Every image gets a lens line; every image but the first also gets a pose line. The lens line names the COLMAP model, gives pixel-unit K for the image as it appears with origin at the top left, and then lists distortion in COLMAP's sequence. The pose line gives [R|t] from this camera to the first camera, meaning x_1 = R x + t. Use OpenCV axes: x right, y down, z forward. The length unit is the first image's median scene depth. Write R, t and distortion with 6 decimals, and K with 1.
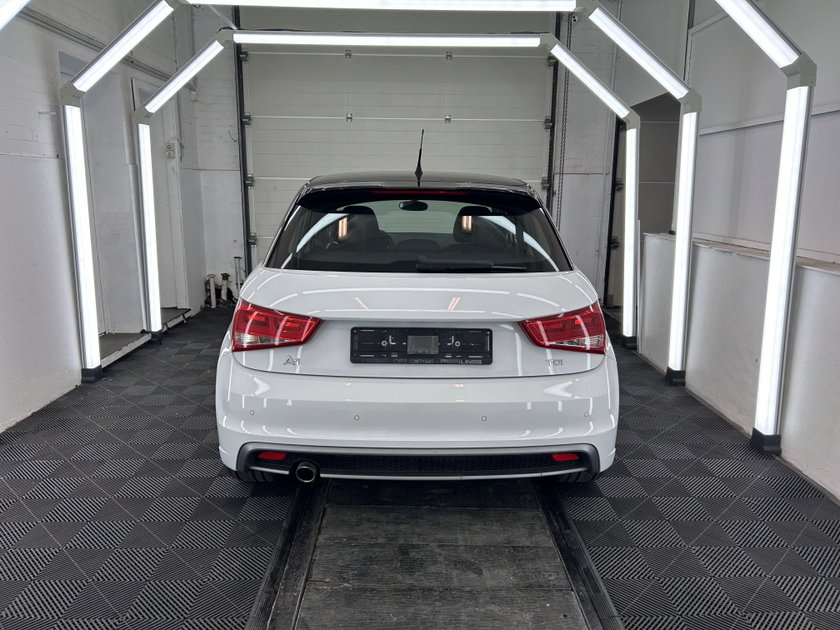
lens RADIAL K [[640.1, 0, 423.6], [0, 640.1, 314.7], [0, 0, 1]] dist [0.038153, -0.041752]
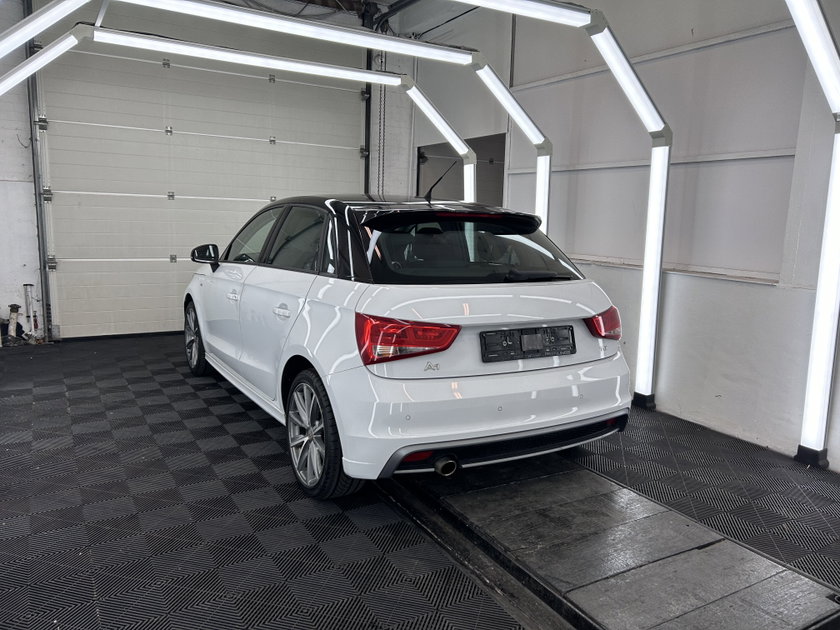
lens RADIAL K [[640.1, 0, 416.9], [0, 640.1, 317.9], [0, 0, 1]] dist [0.038153, -0.041752]
pose [[0.865803, -0.060200, 0.496751, -0.722334], [0.074216, 0.997206, -0.008504, -0.003599], [-0.494851, 0.044230, 0.867852, 0.057569]]
